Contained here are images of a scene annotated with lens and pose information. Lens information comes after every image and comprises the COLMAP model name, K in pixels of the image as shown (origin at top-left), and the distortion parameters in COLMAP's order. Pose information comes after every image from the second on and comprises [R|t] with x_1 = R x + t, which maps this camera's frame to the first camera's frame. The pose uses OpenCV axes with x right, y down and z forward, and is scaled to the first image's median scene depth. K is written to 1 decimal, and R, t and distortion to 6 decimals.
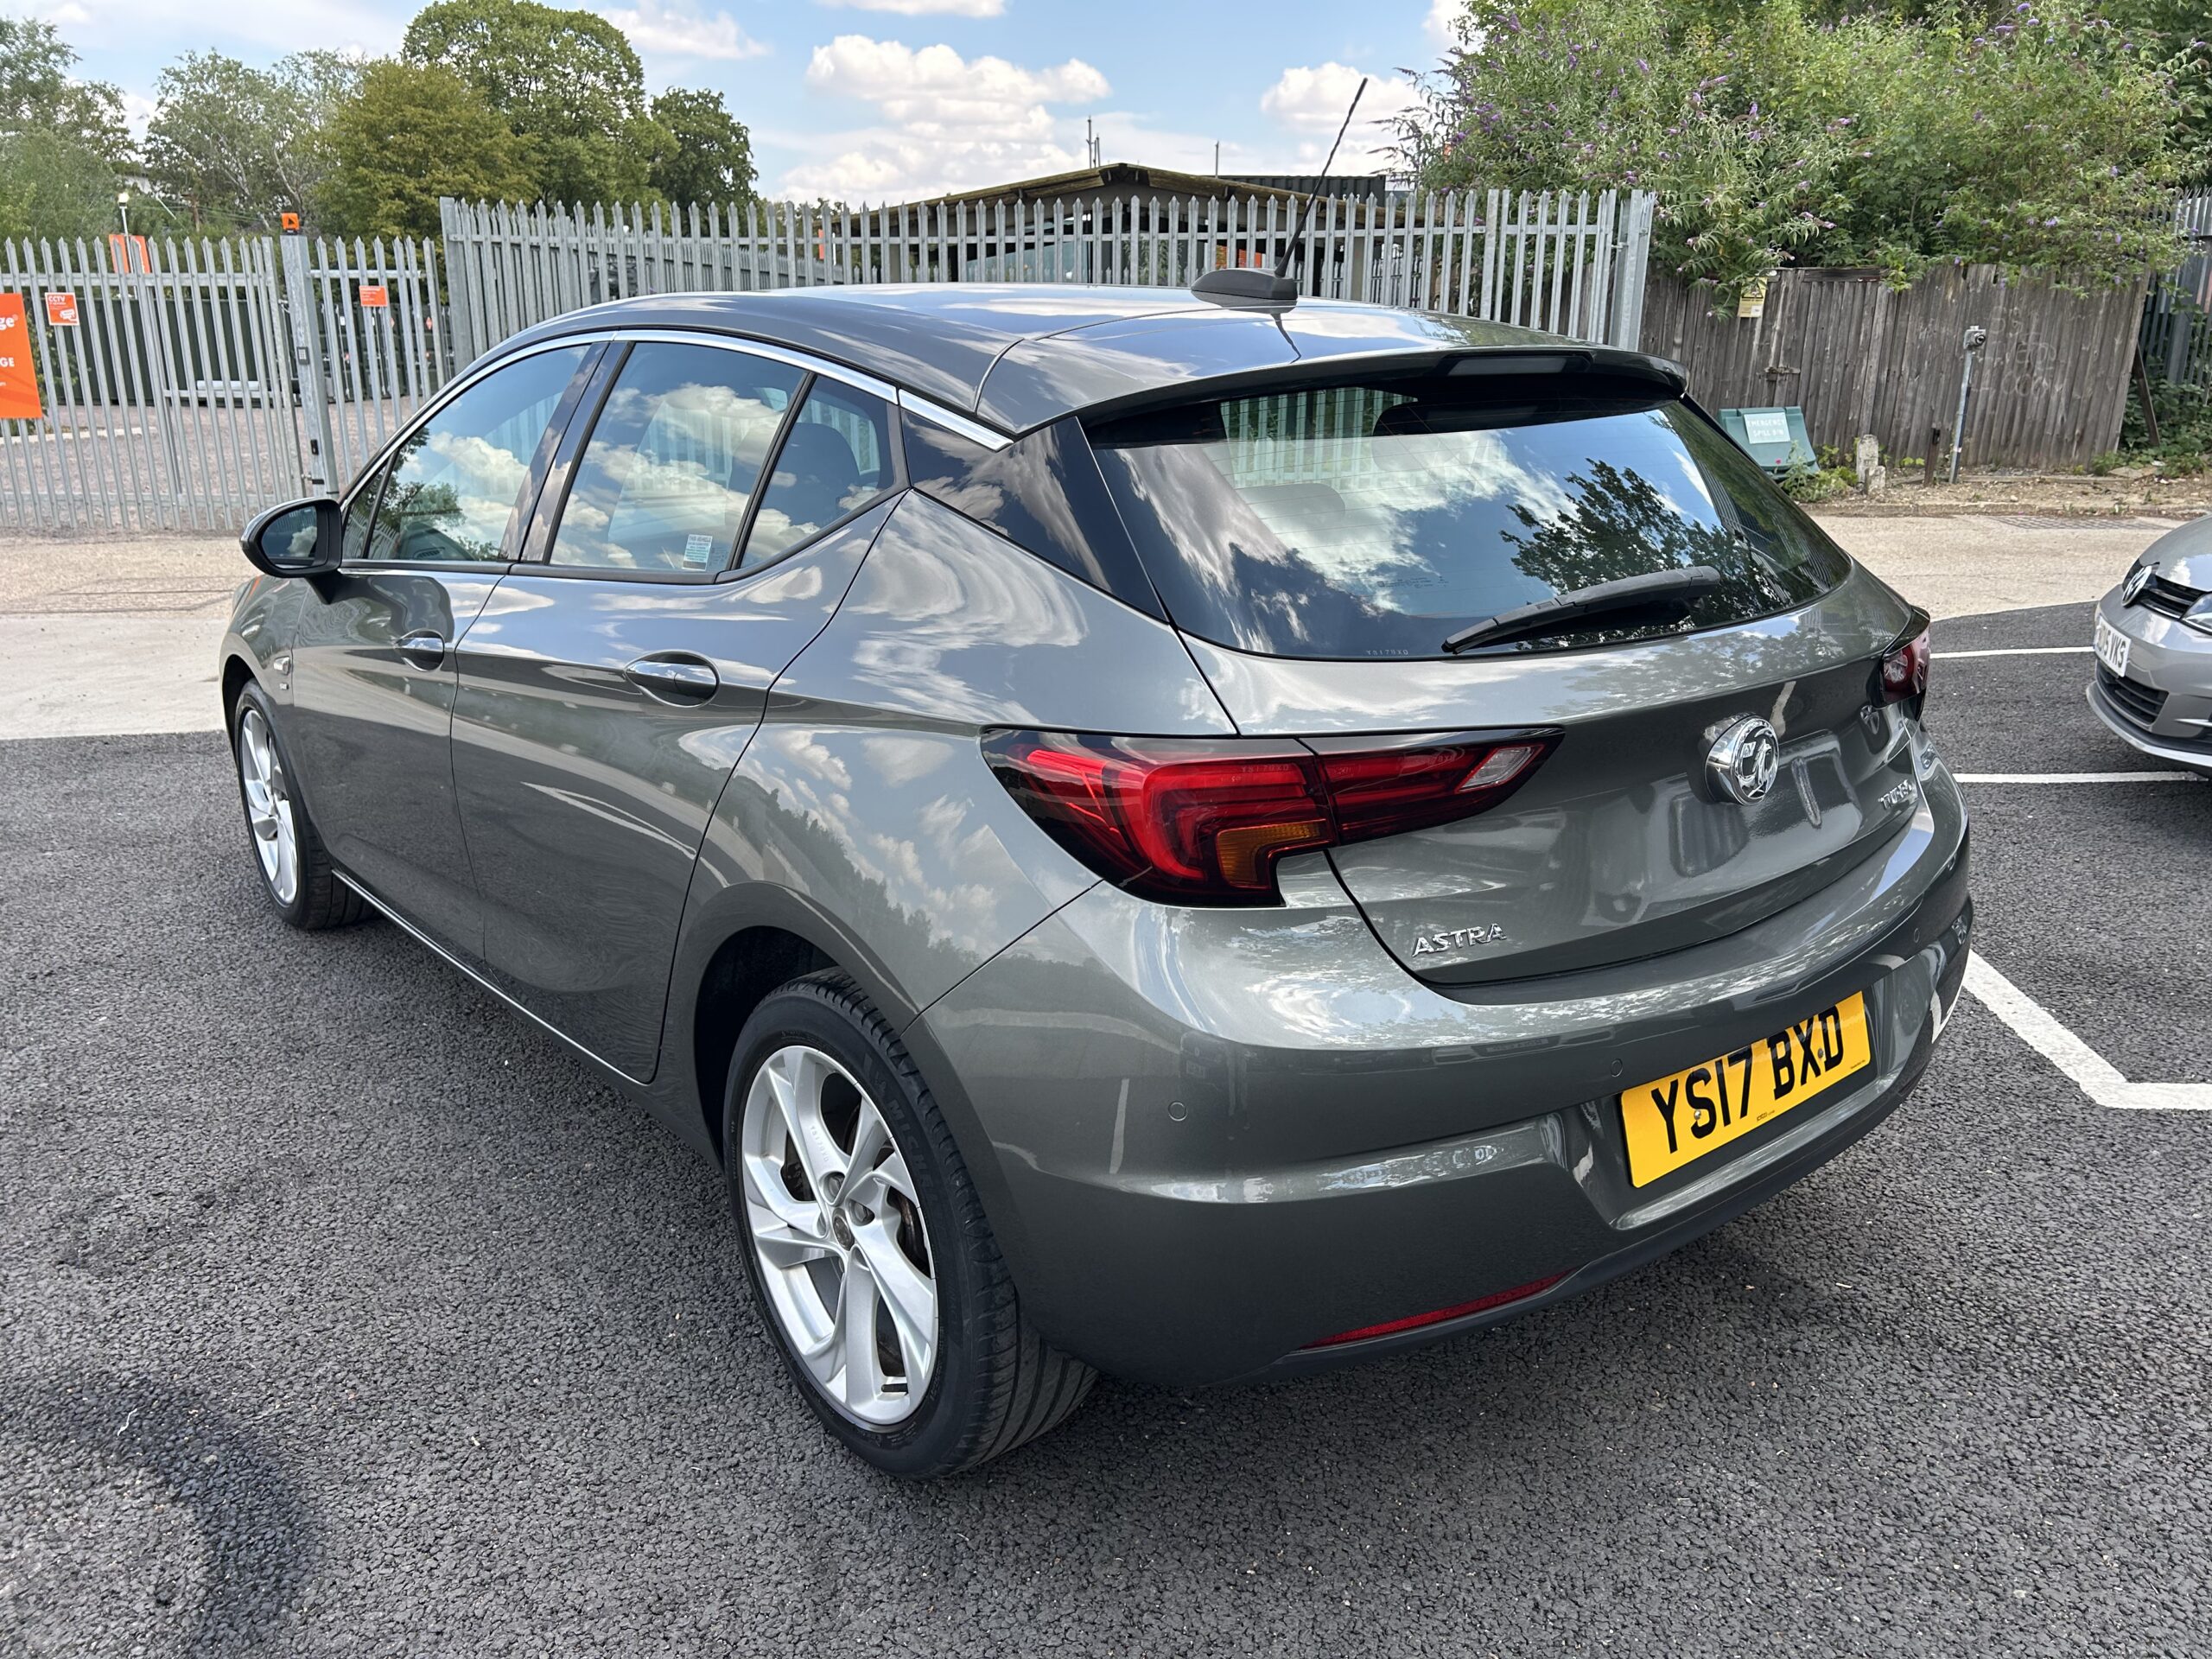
lens RADIAL K [[1648.8, 0, 1106.0], [0, 1648.8, 829.5], [0, 0, 1]] dist [0.011789, -0.003225]
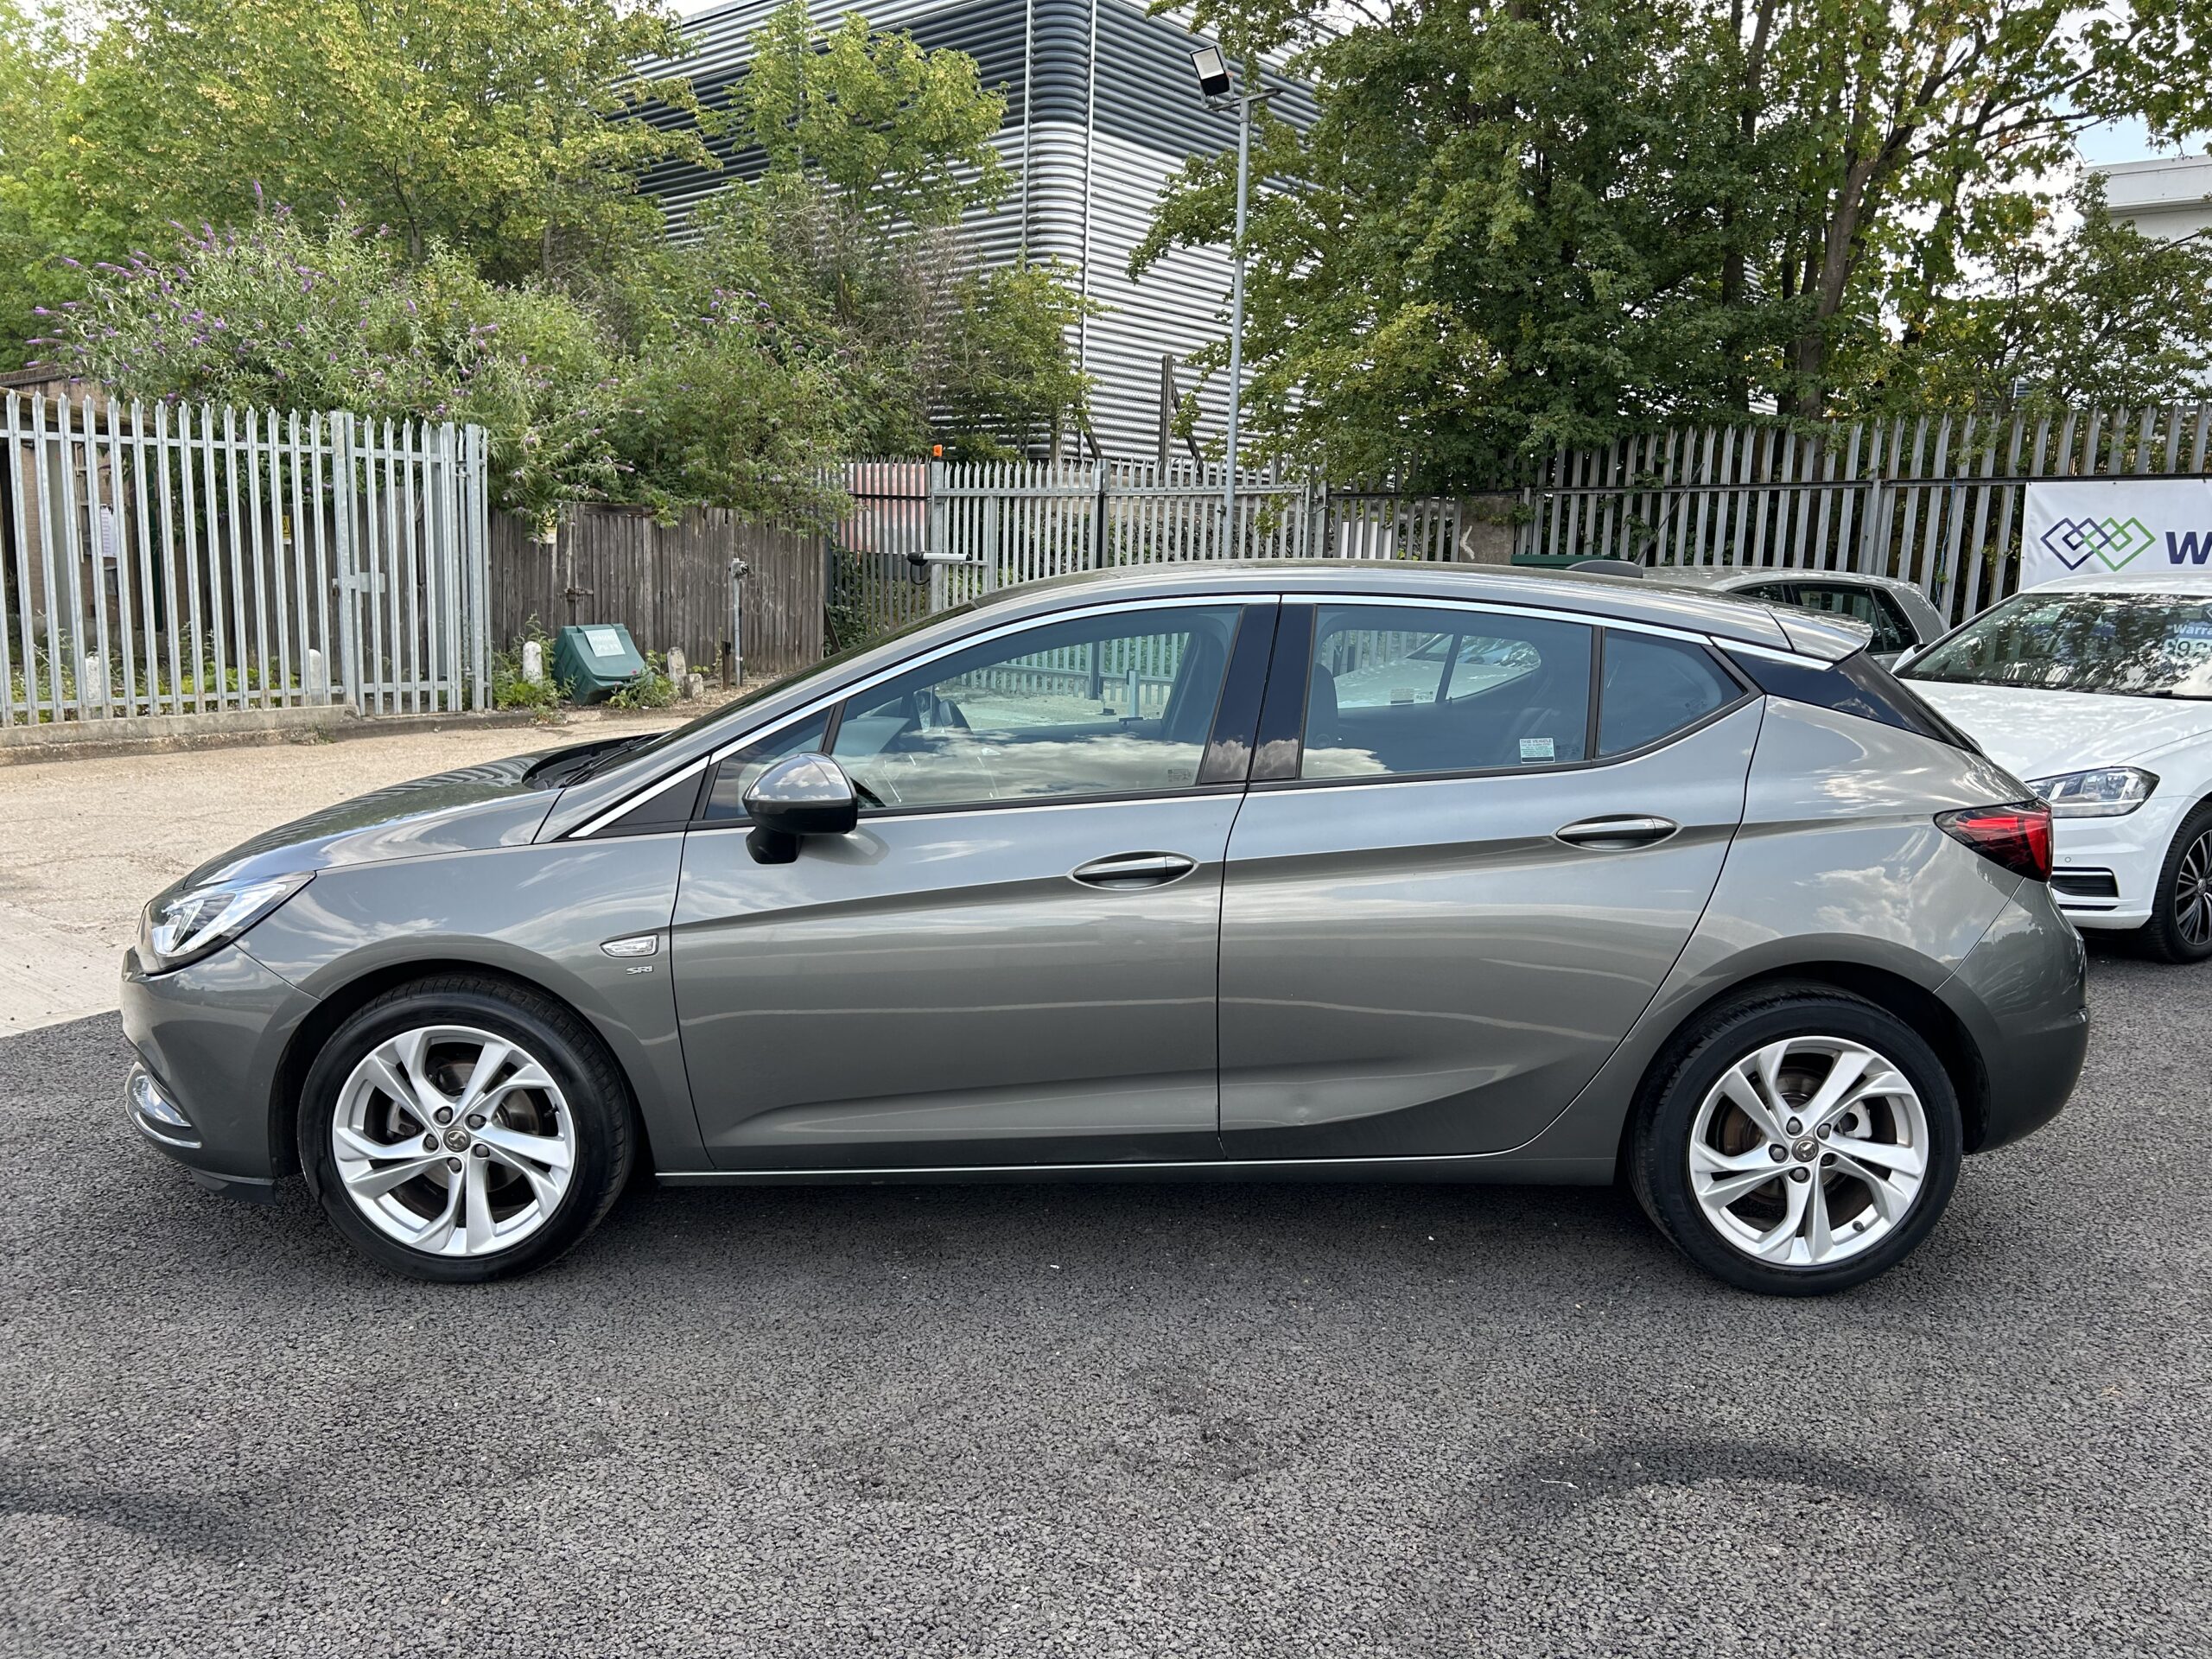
lens RADIAL K [[1648.8, 0, 1106.0], [0, 1648.8, 829.5], [0, 0, 1]] dist [0.011789, -0.003225]
pose [[0.635325, -0.100715, 0.765649, -0.230592], [0.193844, 0.980514, -0.031871, -0.018209], [-0.747520, 0.168665, 0.642468, 0.054405]]
